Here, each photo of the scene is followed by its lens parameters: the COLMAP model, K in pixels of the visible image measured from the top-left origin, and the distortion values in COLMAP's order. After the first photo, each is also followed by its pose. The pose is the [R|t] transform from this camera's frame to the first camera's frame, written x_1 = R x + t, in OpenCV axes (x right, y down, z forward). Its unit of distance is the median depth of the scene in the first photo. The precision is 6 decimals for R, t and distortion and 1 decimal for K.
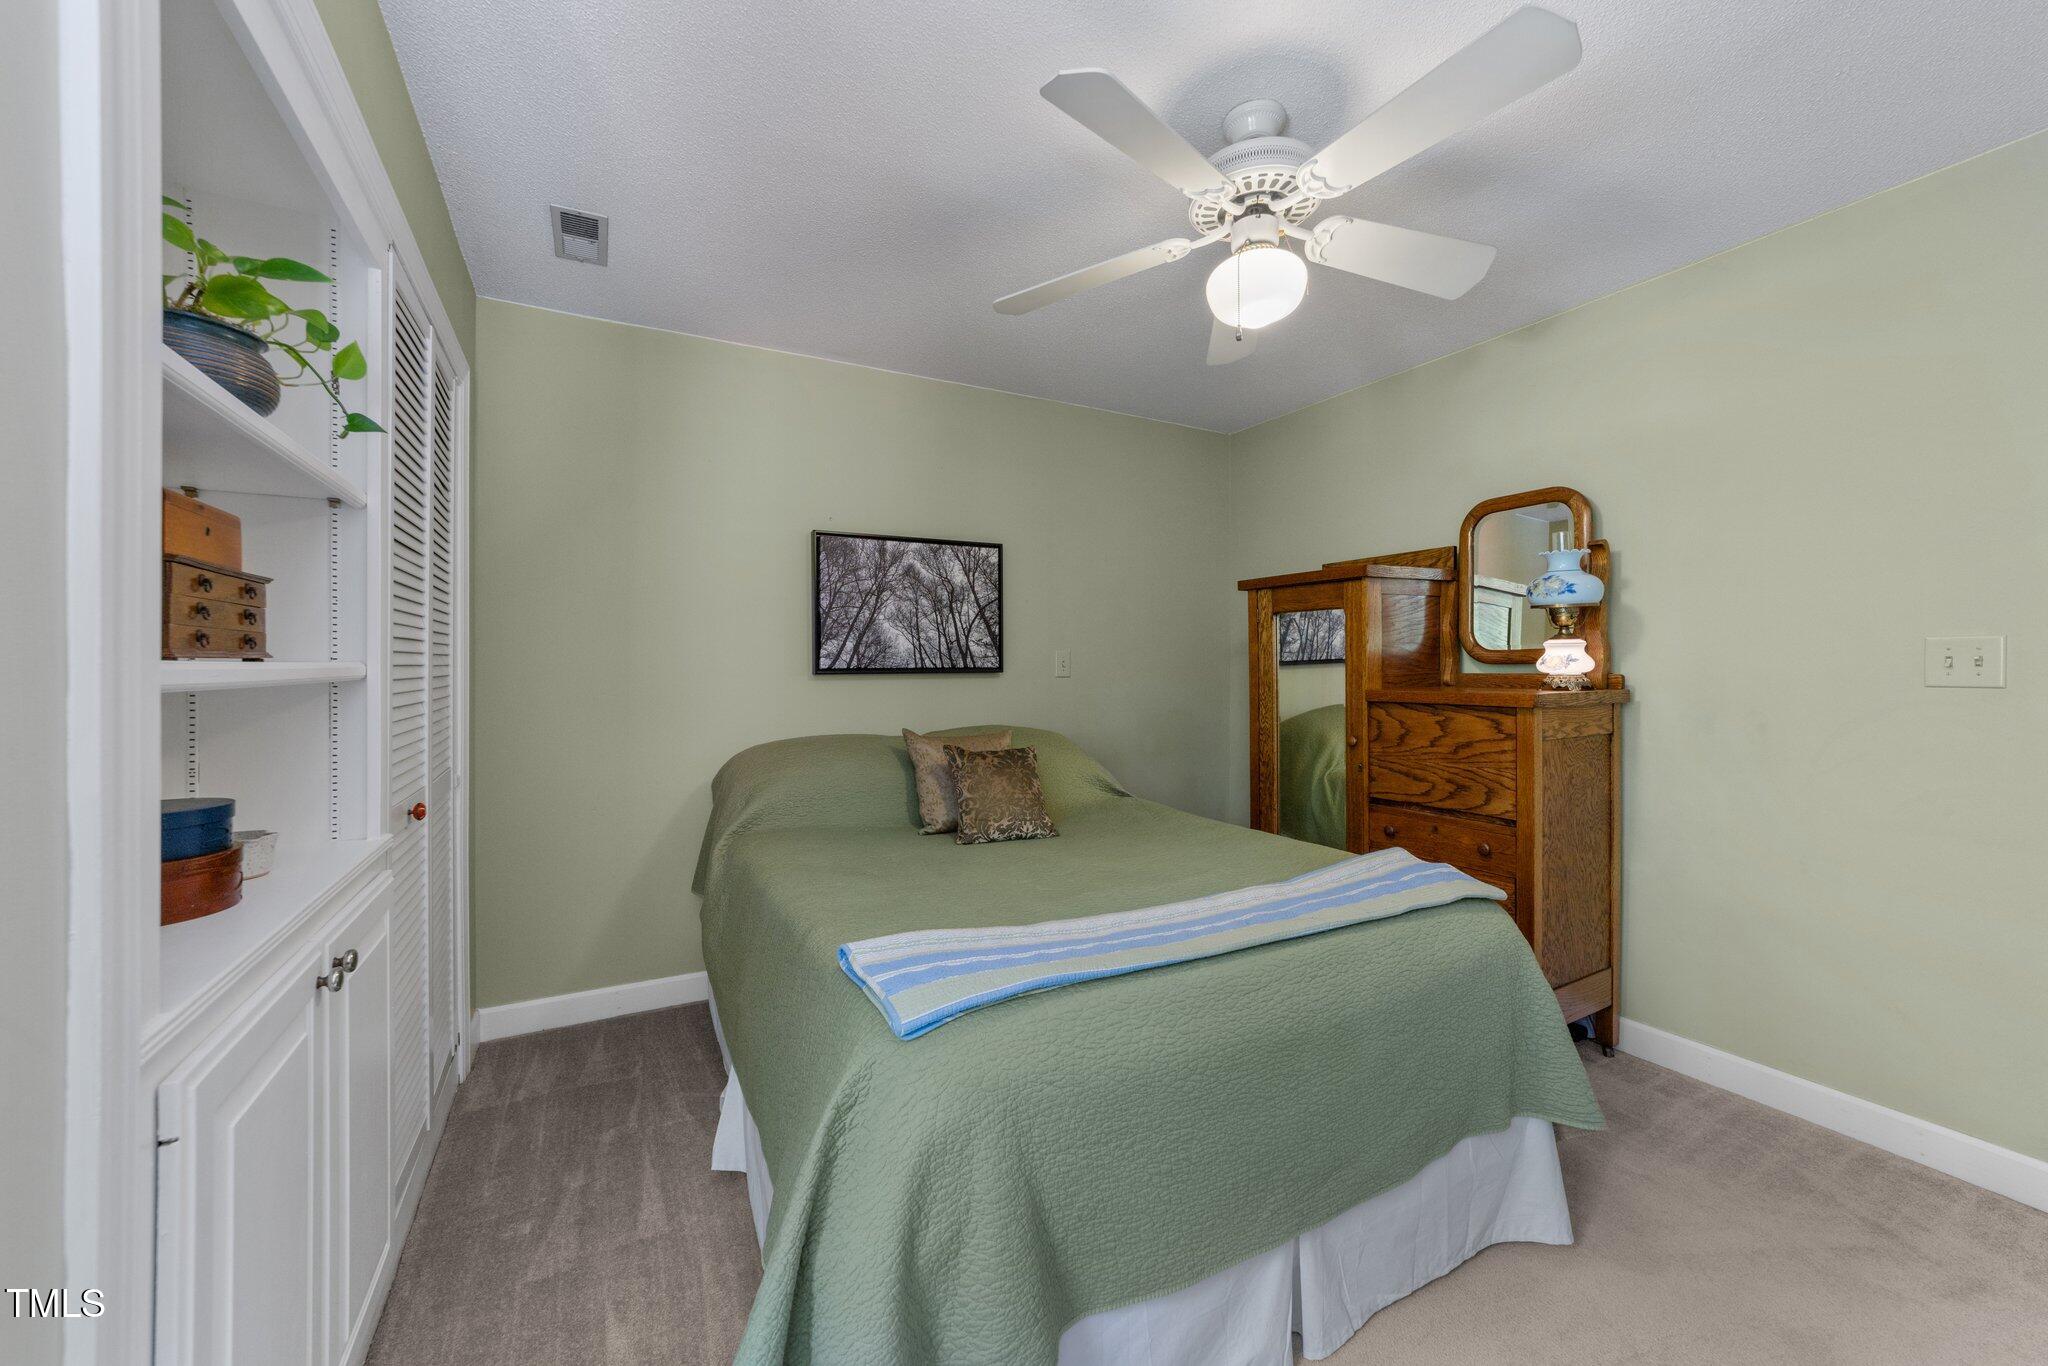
lens RADIAL K [[782.1, 0, 1031.9], [0, 782.1, 666.7], [0, 0, 1]] dist [-0.012845, 0.004435]
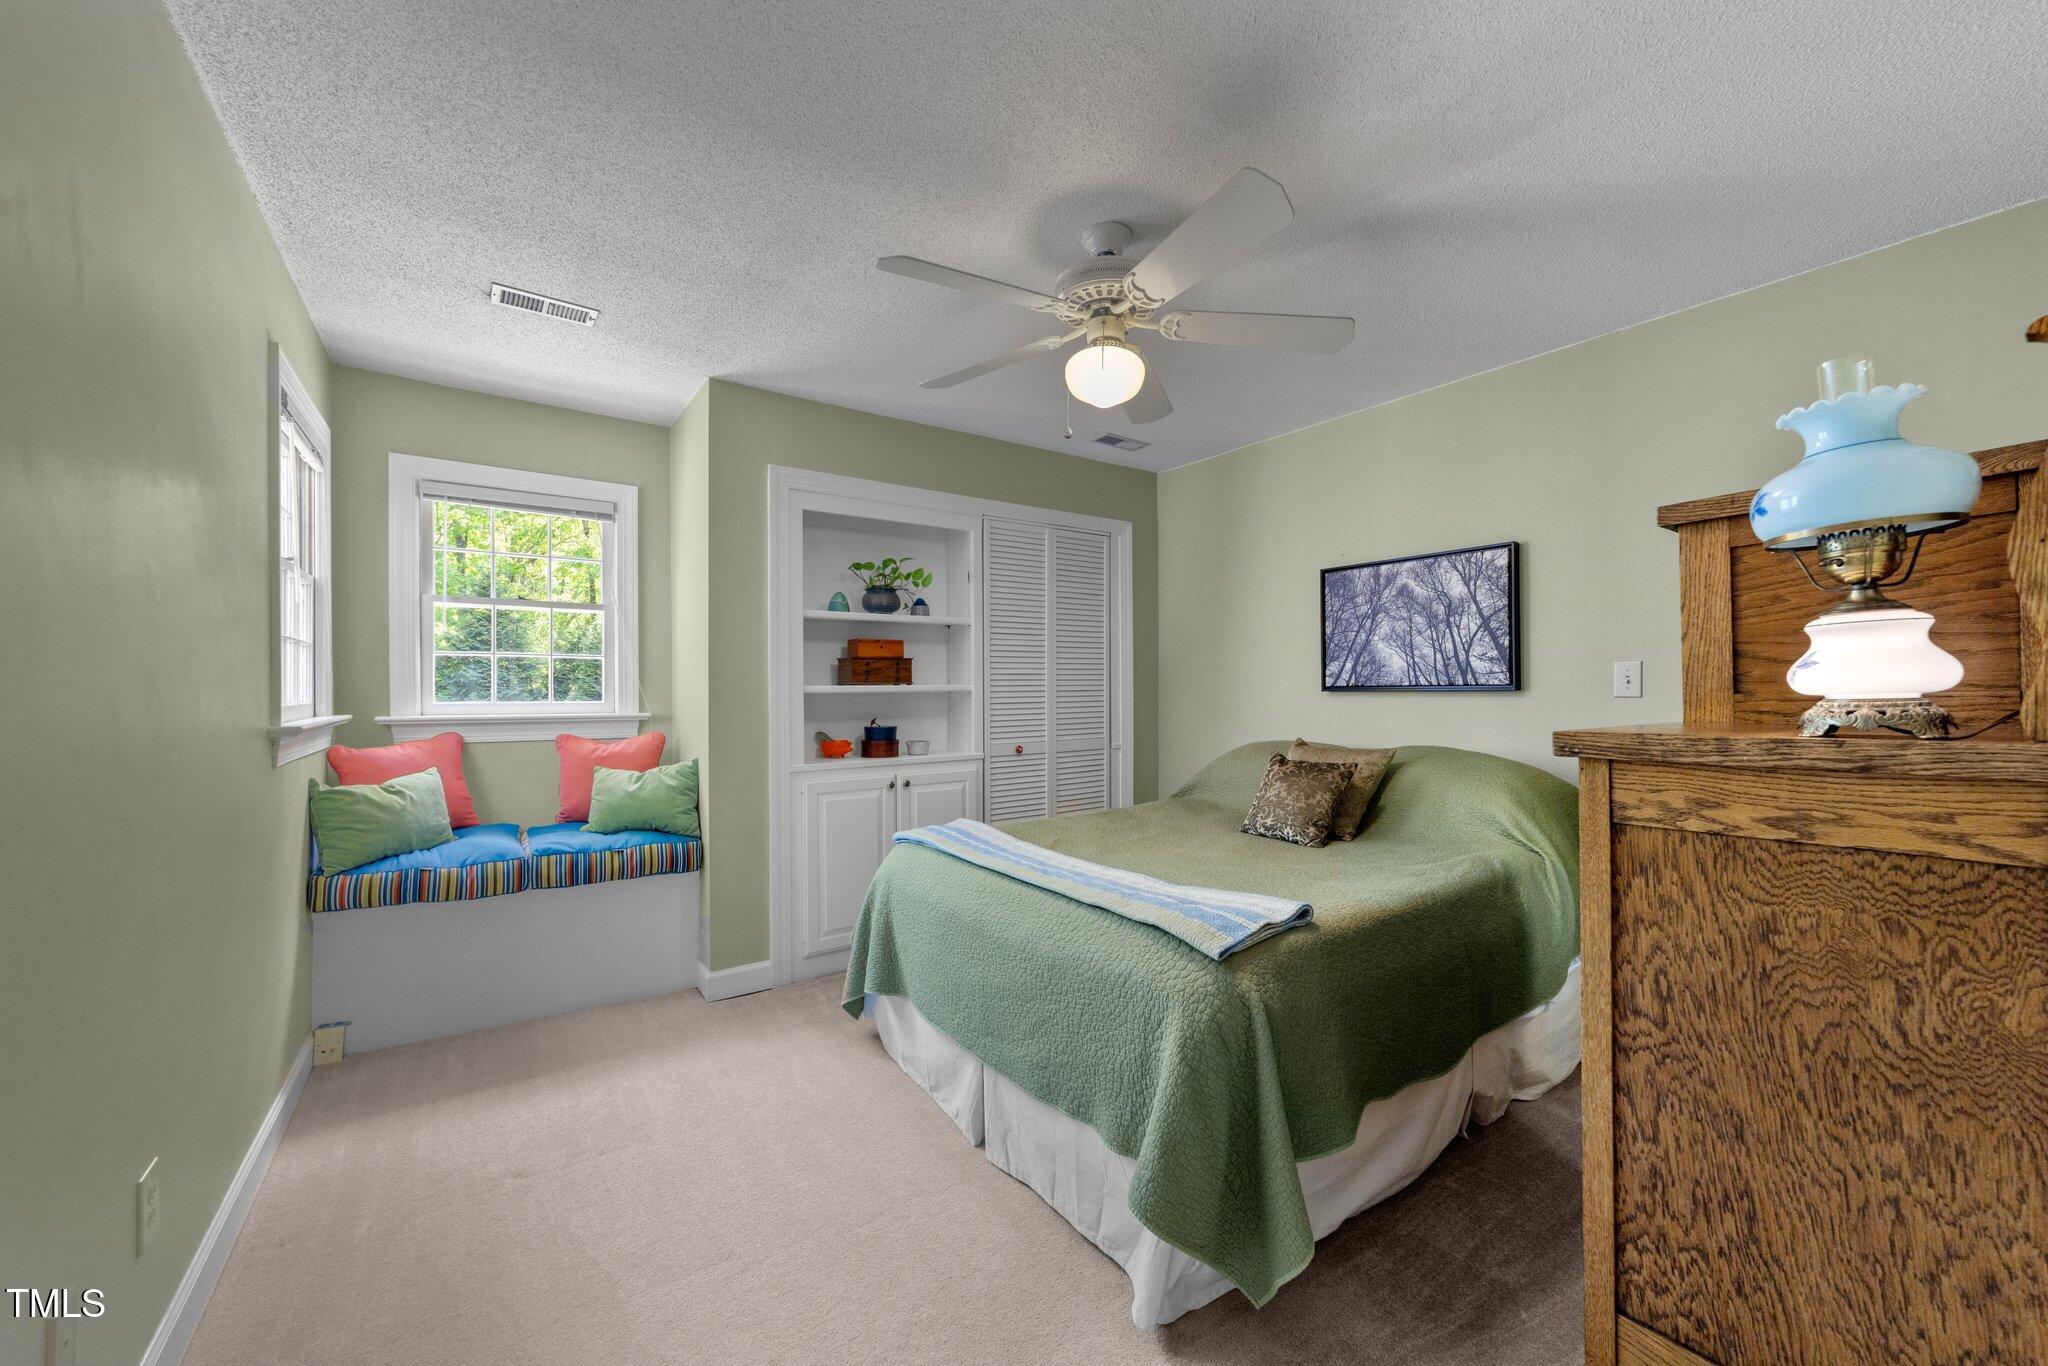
lens RADIAL K [[782.1, 0, 1037.4], [0, 782.1, 690.5], [0, 0, 1]] dist [-0.012845, 0.004435]
pose [[0.138257, 0.003933, -0.990389, 0.799731], [0.004295, 0.999980, 0.004571, 0.001457], [0.990387, -0.004886, 0.138238, 0.389543]]
